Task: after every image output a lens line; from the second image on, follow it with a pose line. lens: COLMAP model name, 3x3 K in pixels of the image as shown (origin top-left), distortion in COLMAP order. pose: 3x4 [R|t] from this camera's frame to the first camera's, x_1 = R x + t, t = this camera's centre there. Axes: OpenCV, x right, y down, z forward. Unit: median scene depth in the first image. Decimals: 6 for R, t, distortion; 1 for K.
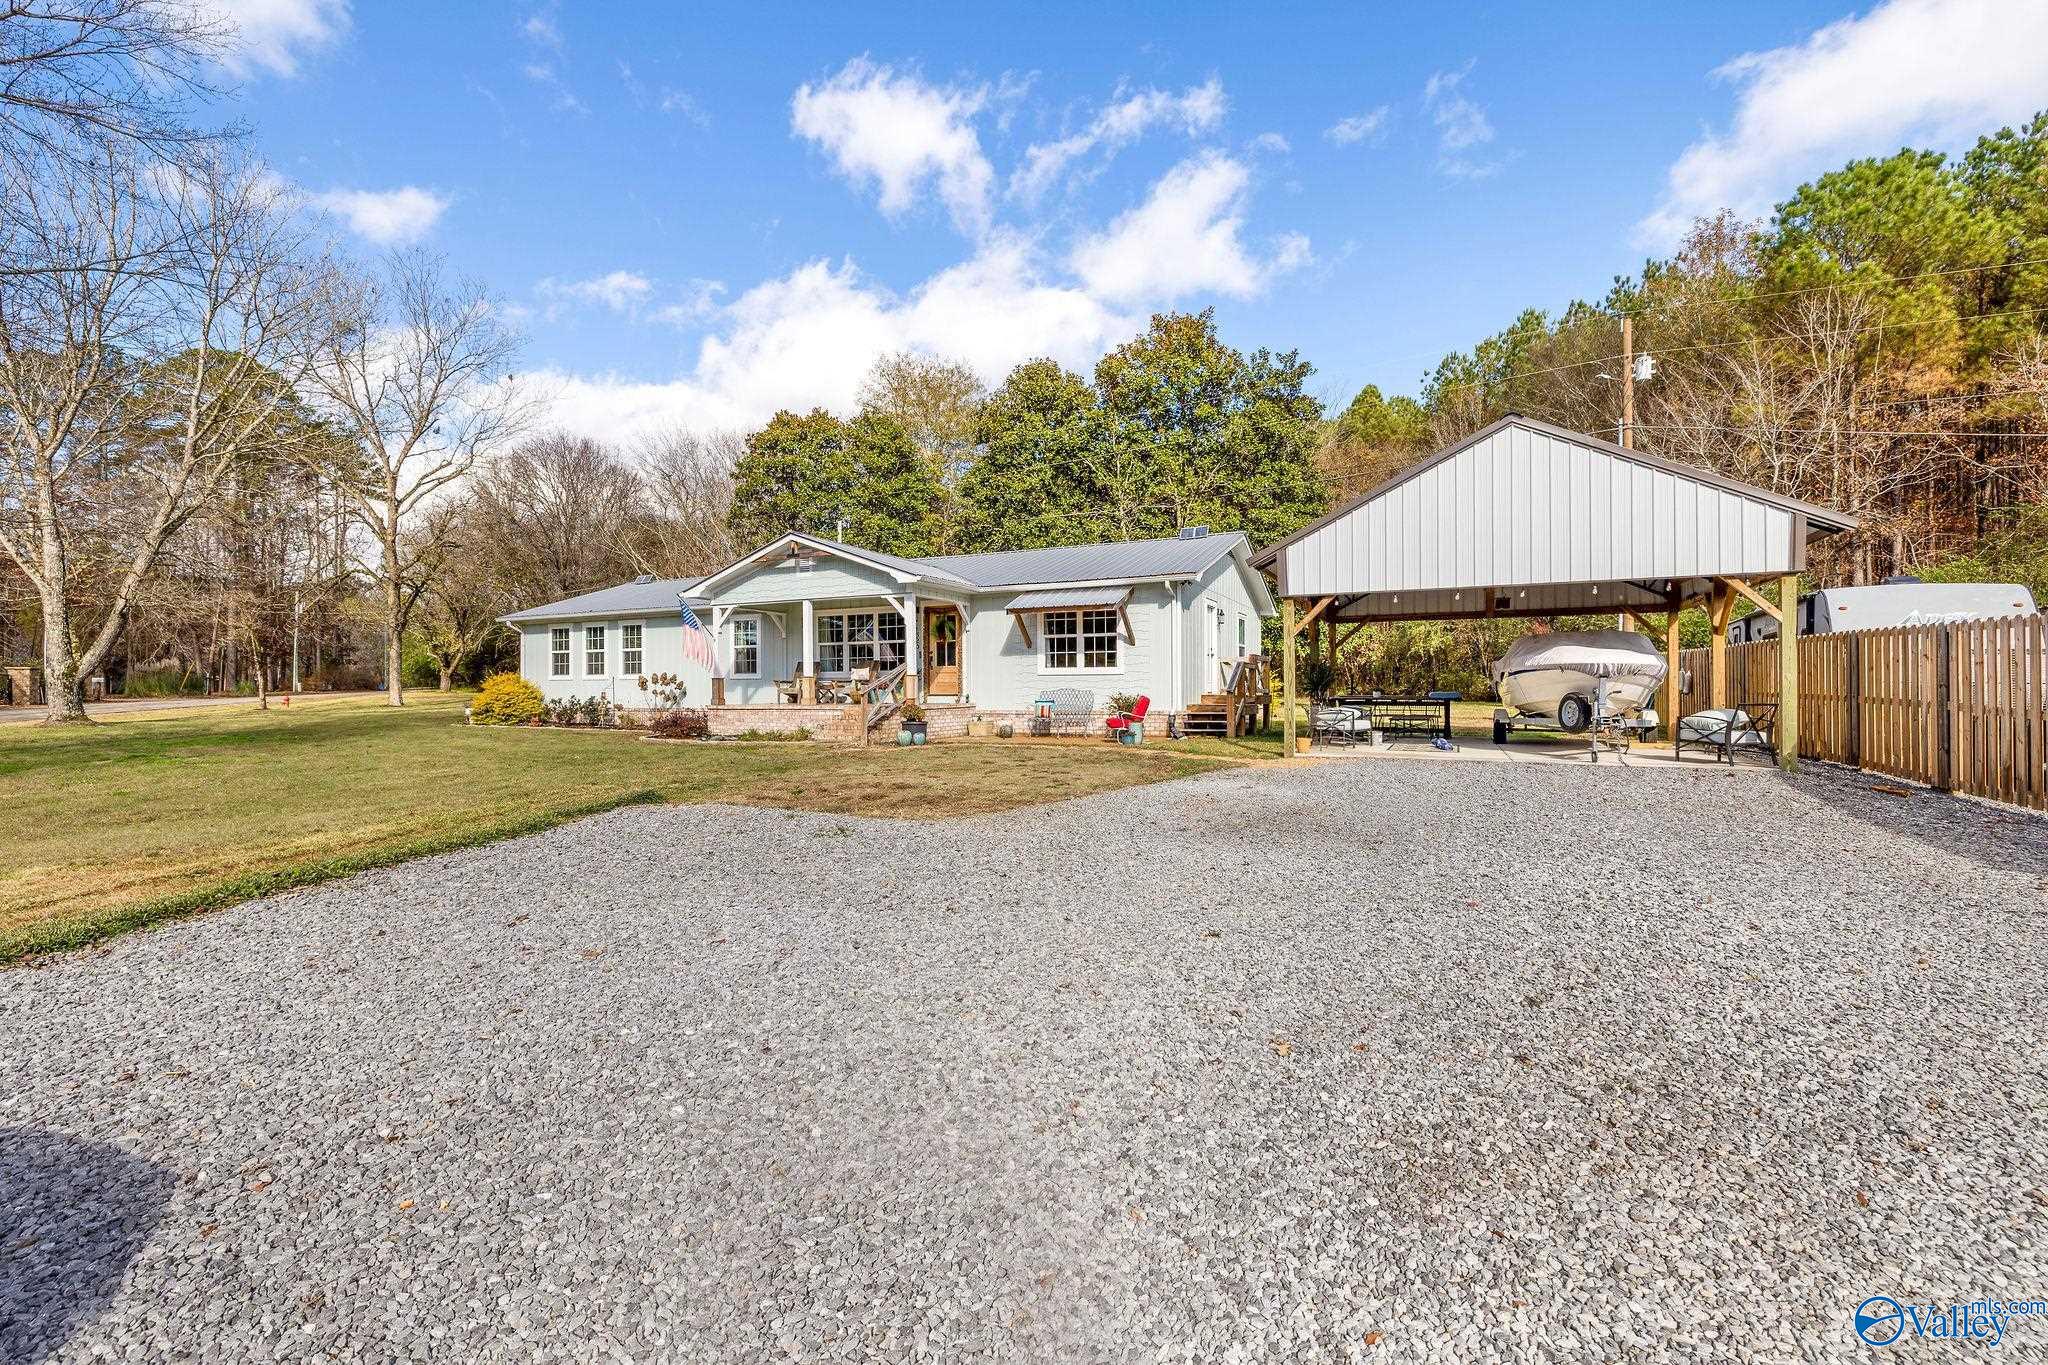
lens RADIAL K [[866.0, 0, 1024.0], [0, 866.0, 682.5], [0, 0, 1]] dist [-0.000508, 0.000135]
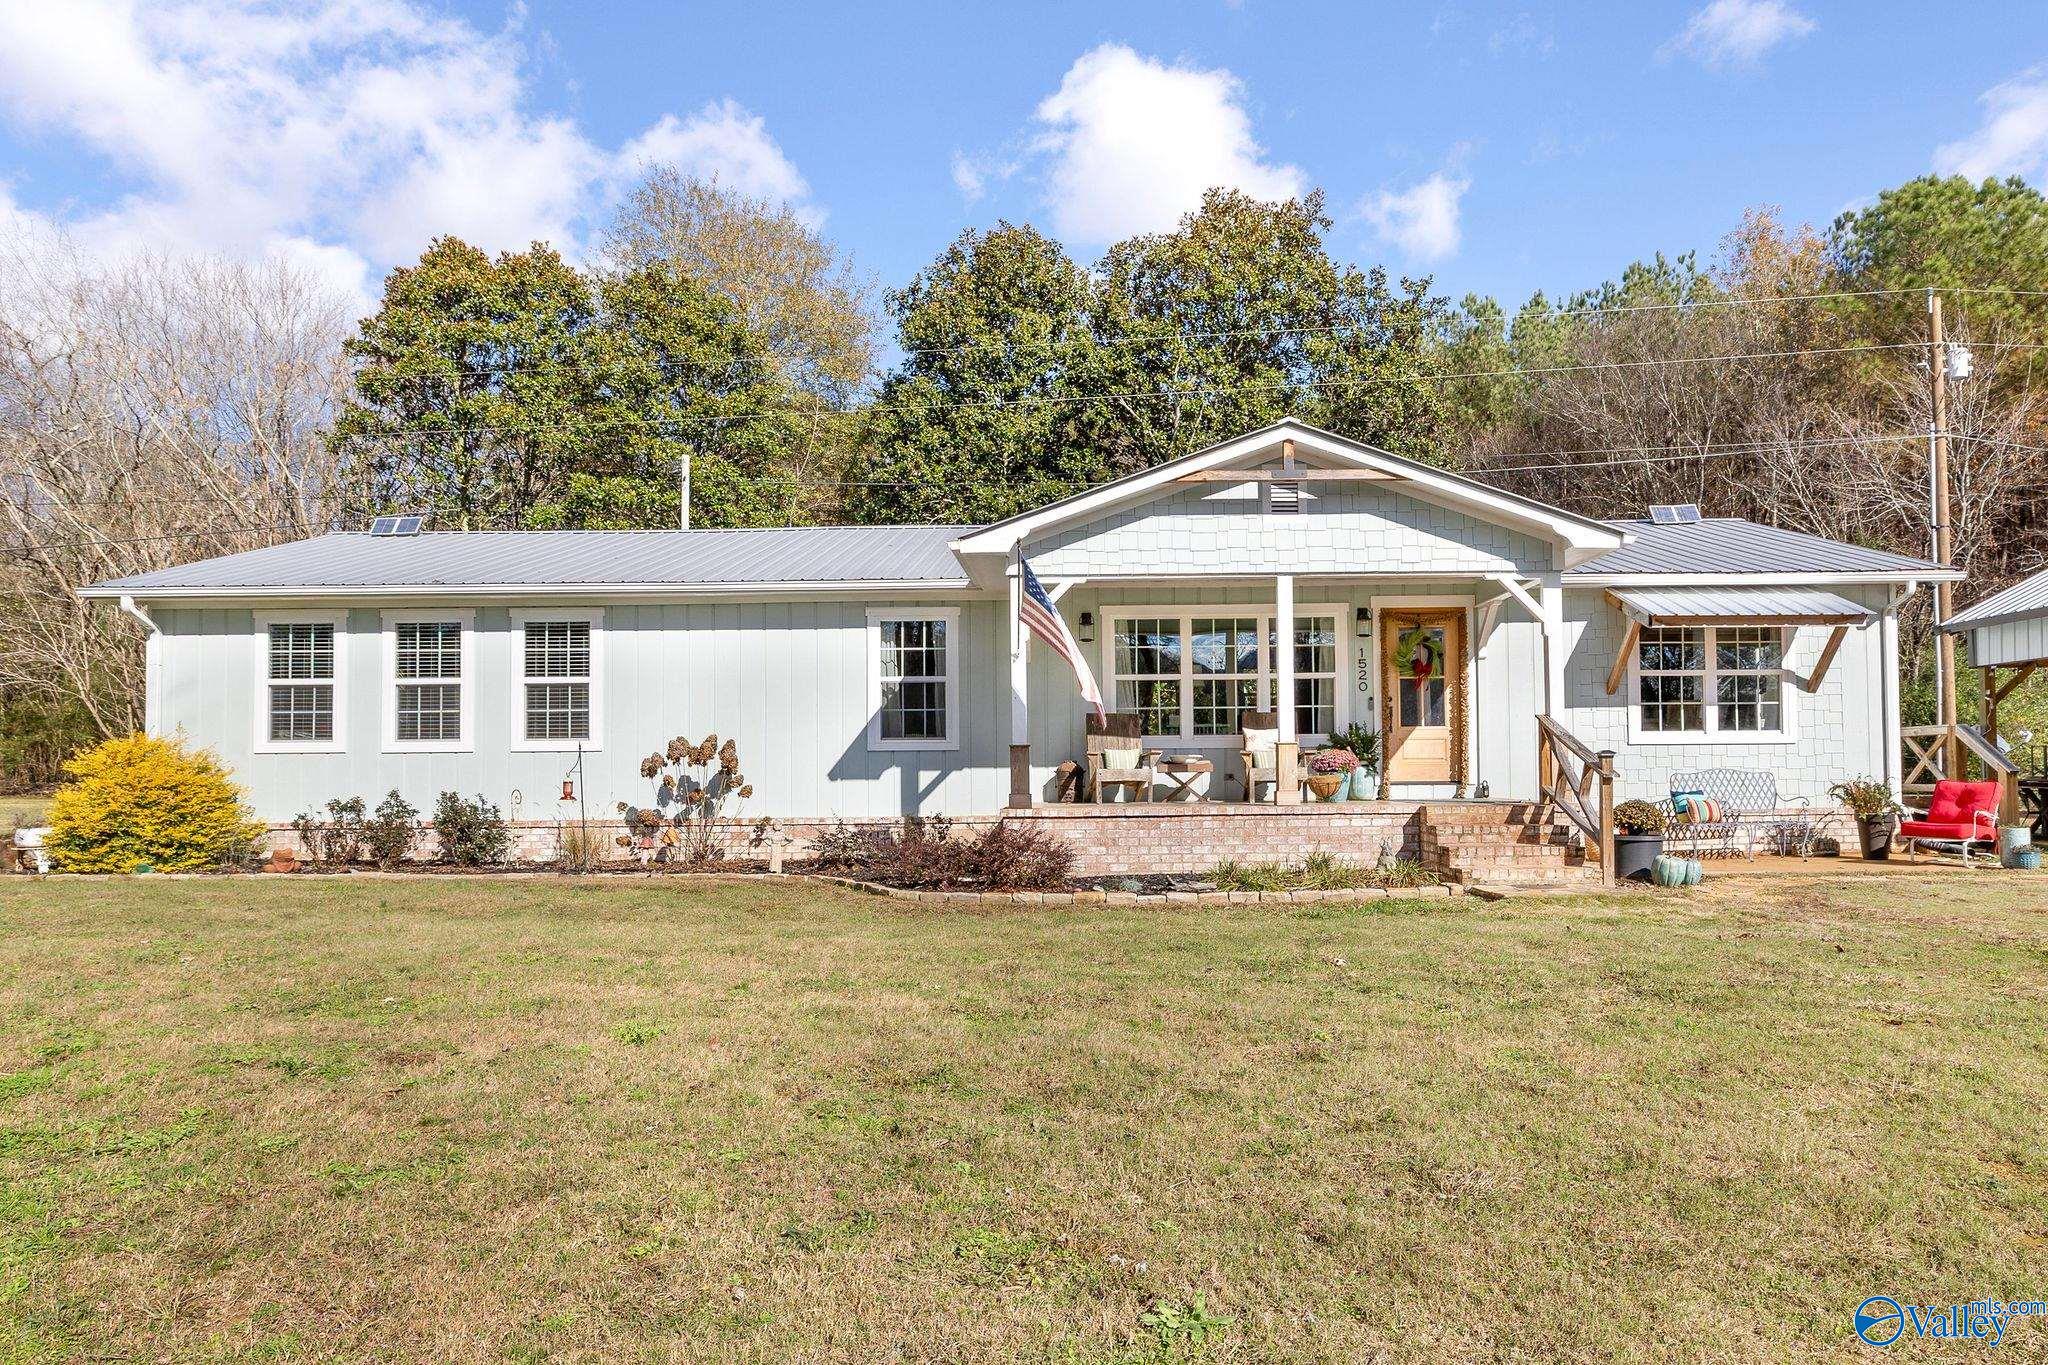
lens RADIAL K [[1227.0, 0, 1026.3], [0, 1227.0, 734.6], [0, 0, 1]] dist [-0.001753, -0.000807]
pose [[0.901163, 0.013219, 0.433278, -0.666105], [0.000821, 0.999481, -0.032200, 0.009838], [-0.433479, 0.029373, 0.900685, 0.486755]]
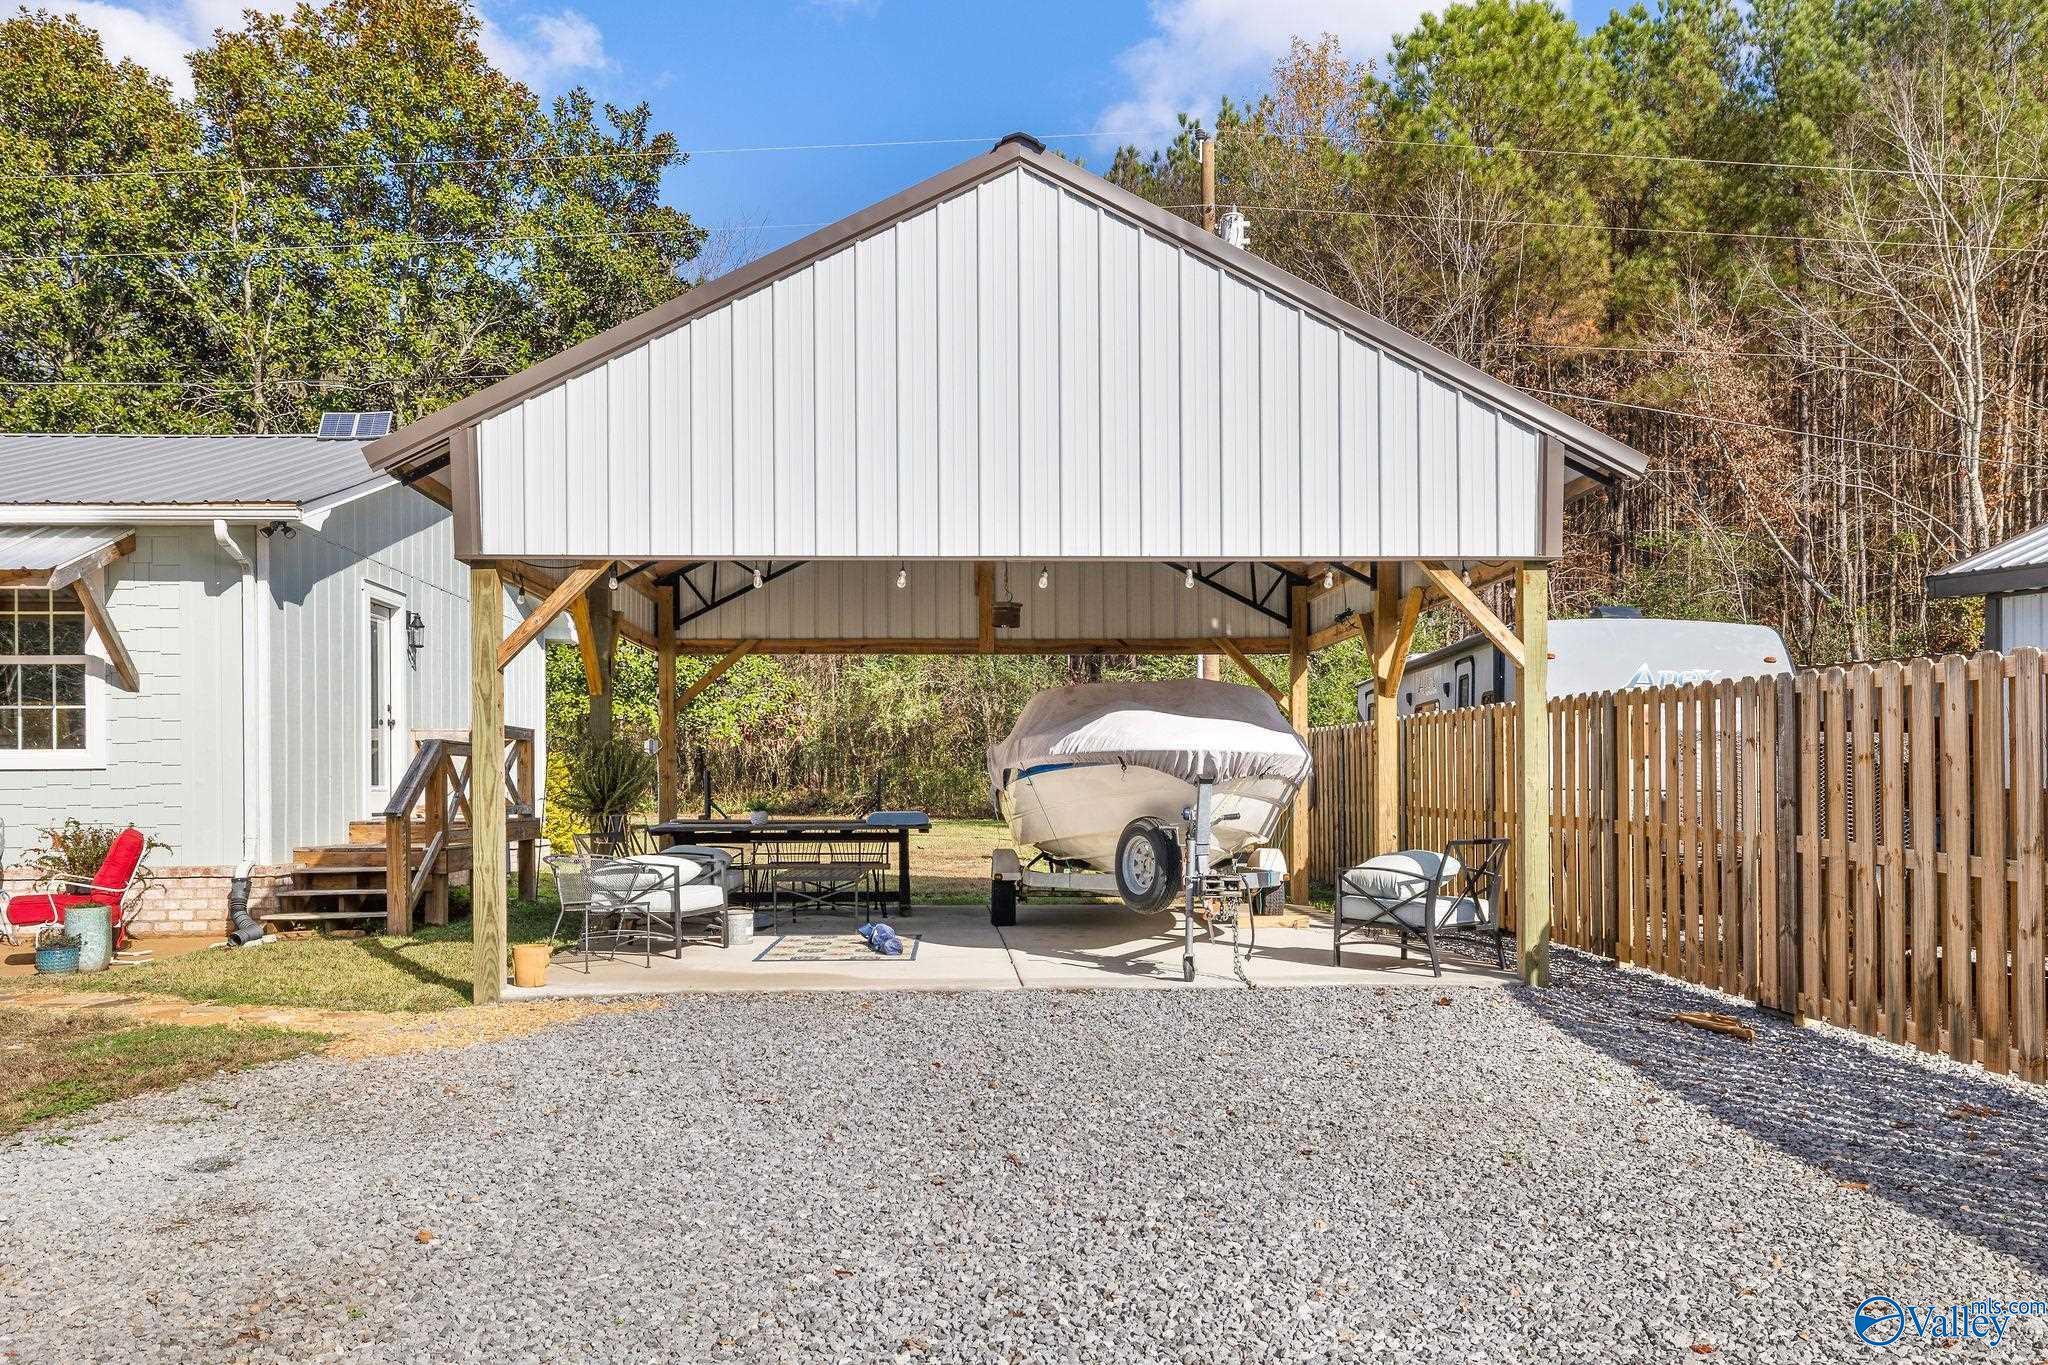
lens RADIAL K [[1552.4, 0, 1032.6], [0, 1552.4, 783.8], [0, 0, 1]] dist [-0.000694, 0.000093]
pose [[0.872511, -0.000483, 0.488594, 0.133297], [-0.000096, 0.999999, 0.001159, -0.004044], [-0.488594, -0.001059, 0.872510, 0.226590]]
